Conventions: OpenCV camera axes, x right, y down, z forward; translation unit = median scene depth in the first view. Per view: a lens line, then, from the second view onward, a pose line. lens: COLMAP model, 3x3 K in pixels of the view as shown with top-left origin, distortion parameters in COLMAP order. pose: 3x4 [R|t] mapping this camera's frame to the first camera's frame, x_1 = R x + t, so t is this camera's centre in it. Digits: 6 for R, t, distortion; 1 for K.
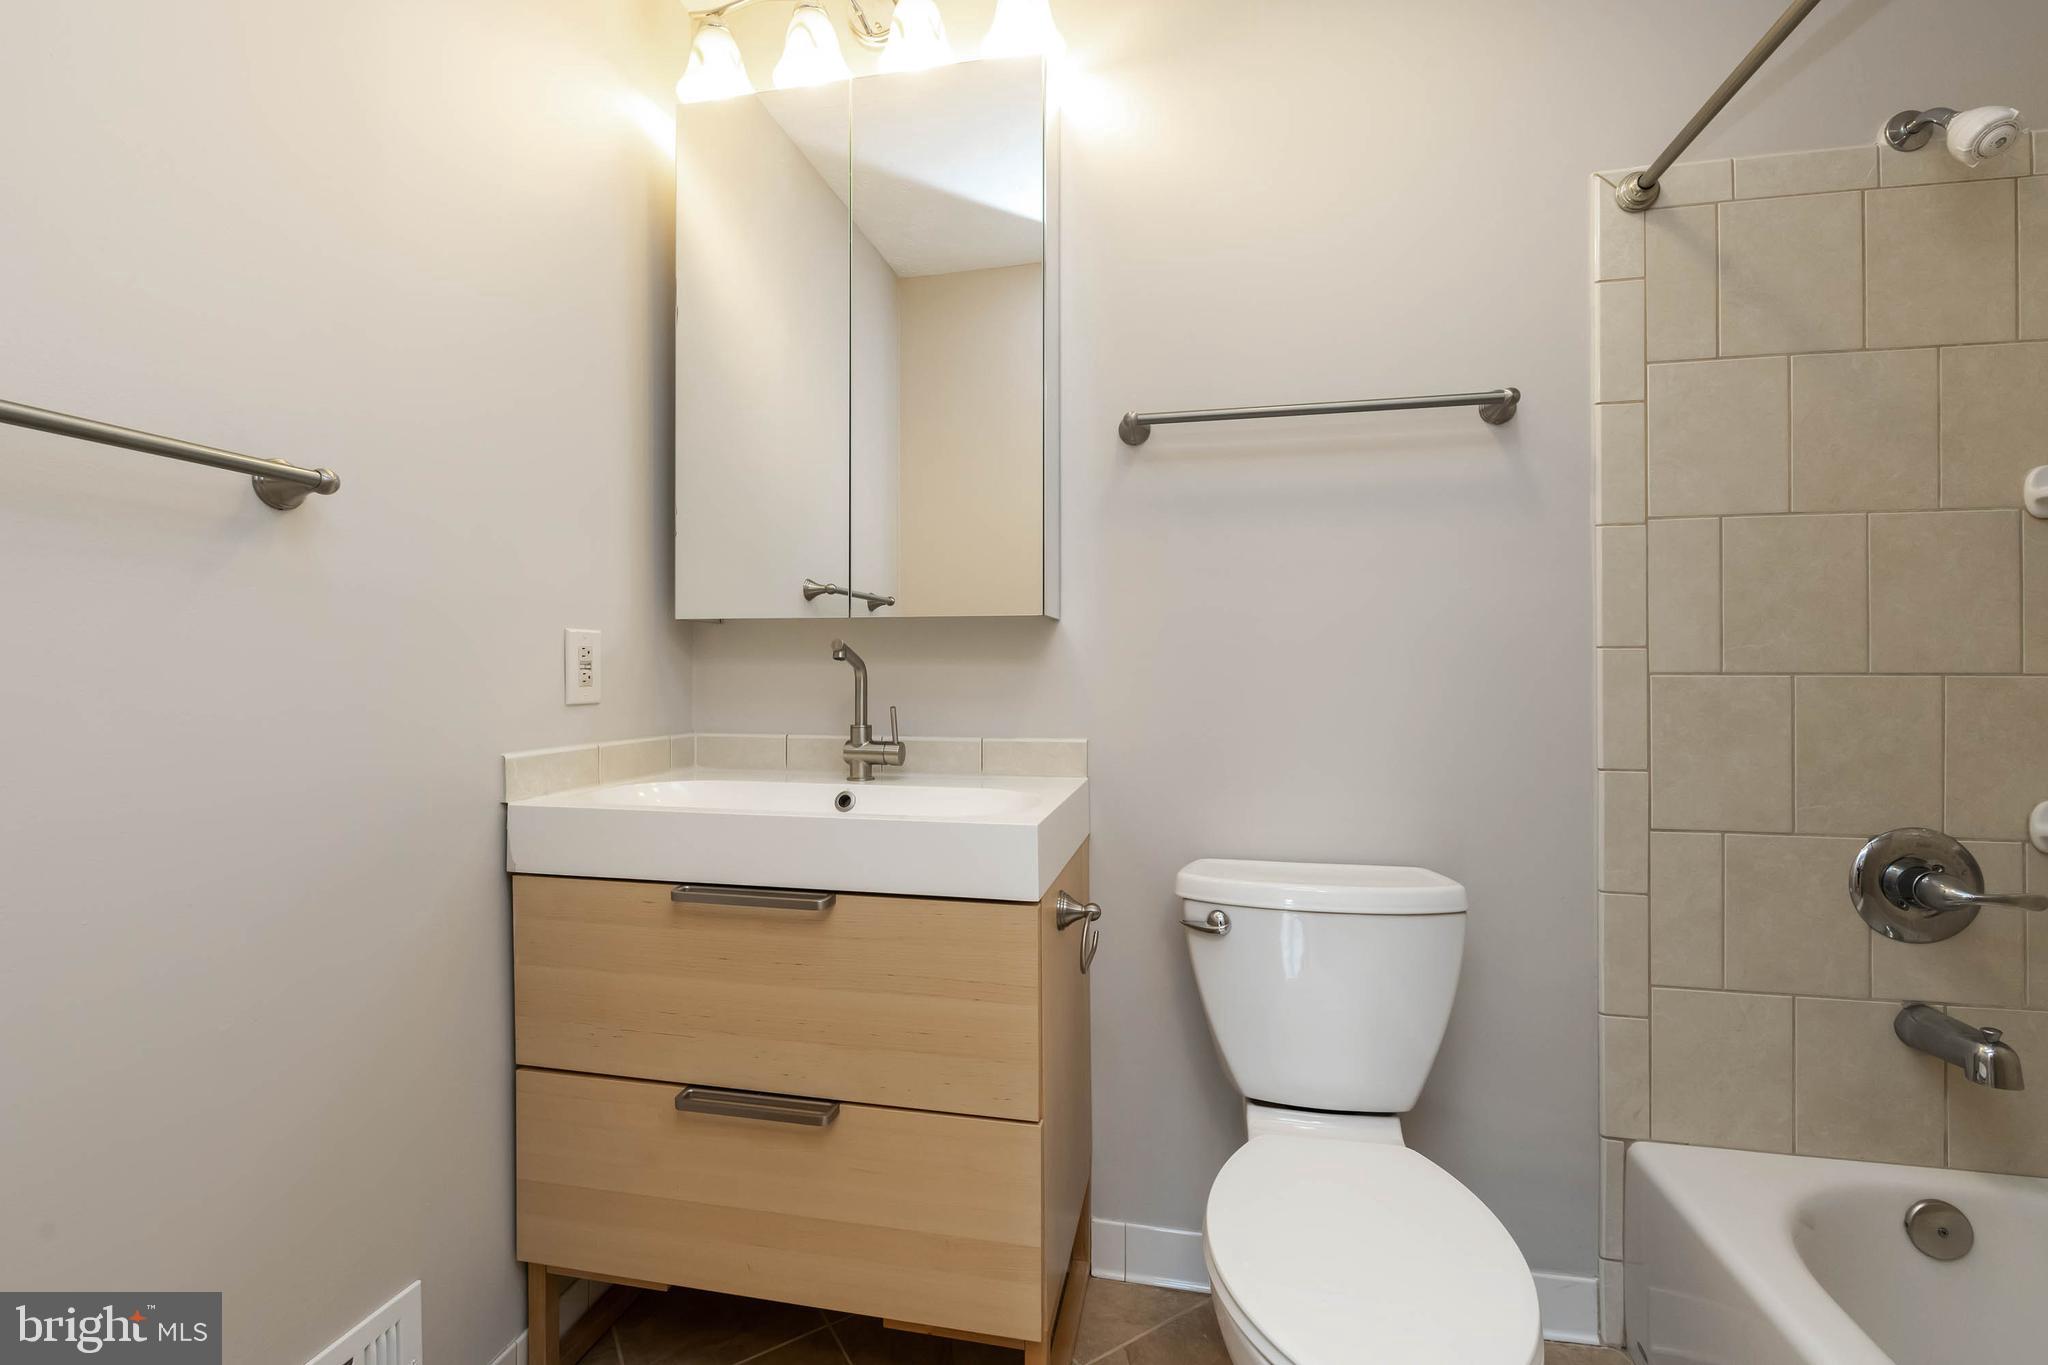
lens RADIAL K [[883.4, 0, 1017.0], [0, 883.4, 683.1], [0, 0, 1]] dist [-0.002495, -0.000325]
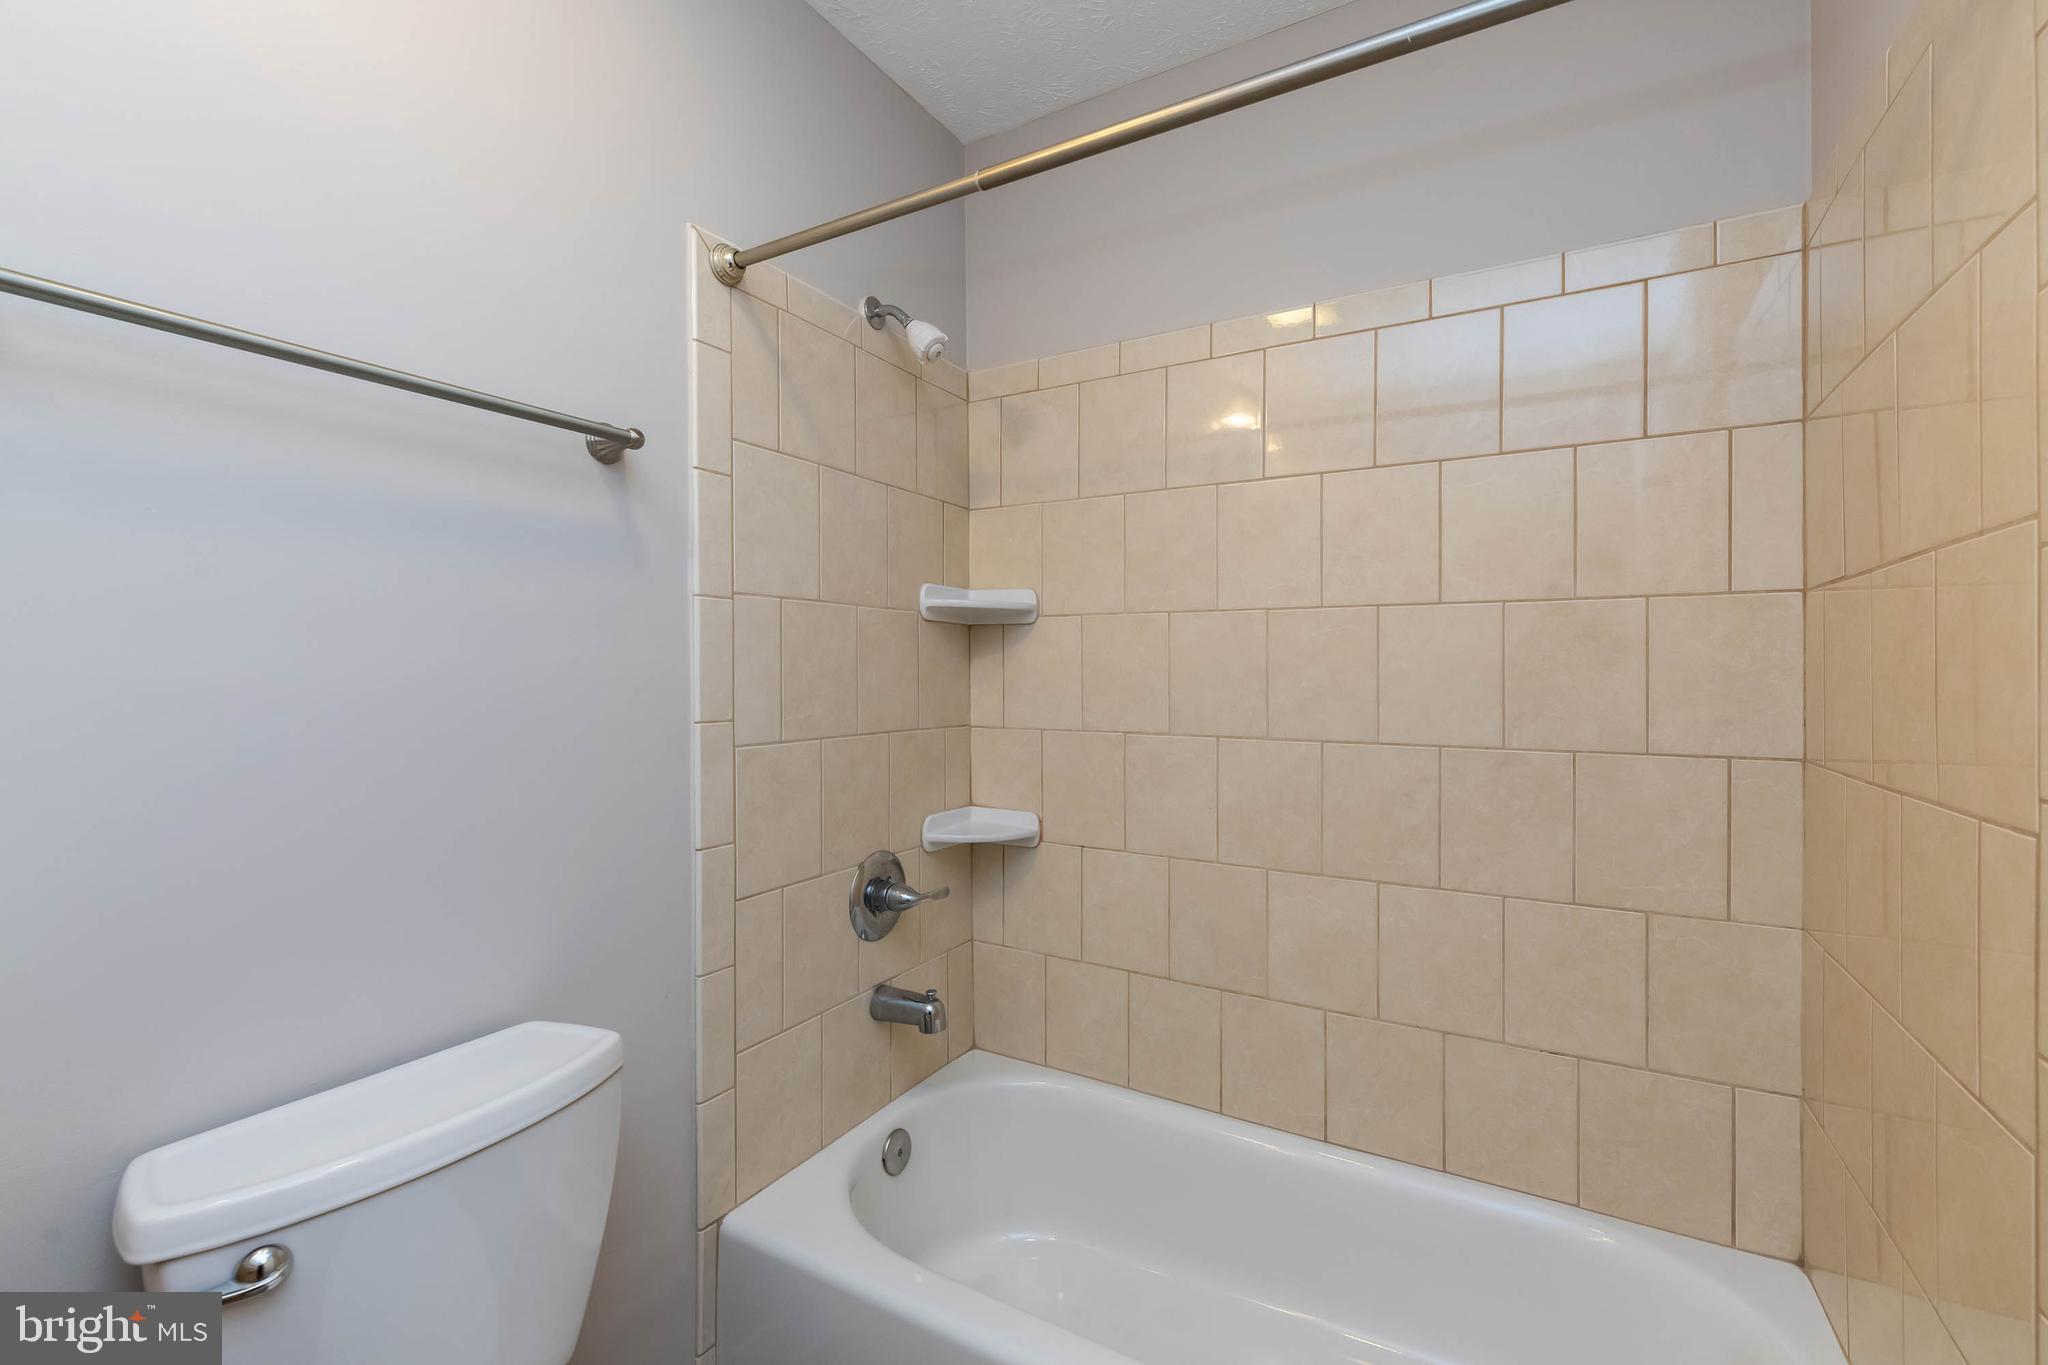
lens RADIAL K [[883.4, 0, 1027.4], [0, 883.4, 670.5], [0, 0, 1]] dist [-0.002495, -0.000325]
pose [[0.302862, -0.004120, 0.953025, -0.147976], [0.005252, 0.999983, 0.002654, -0.100175], [-0.953020, 0.004201, 0.302879, 0.377708]]
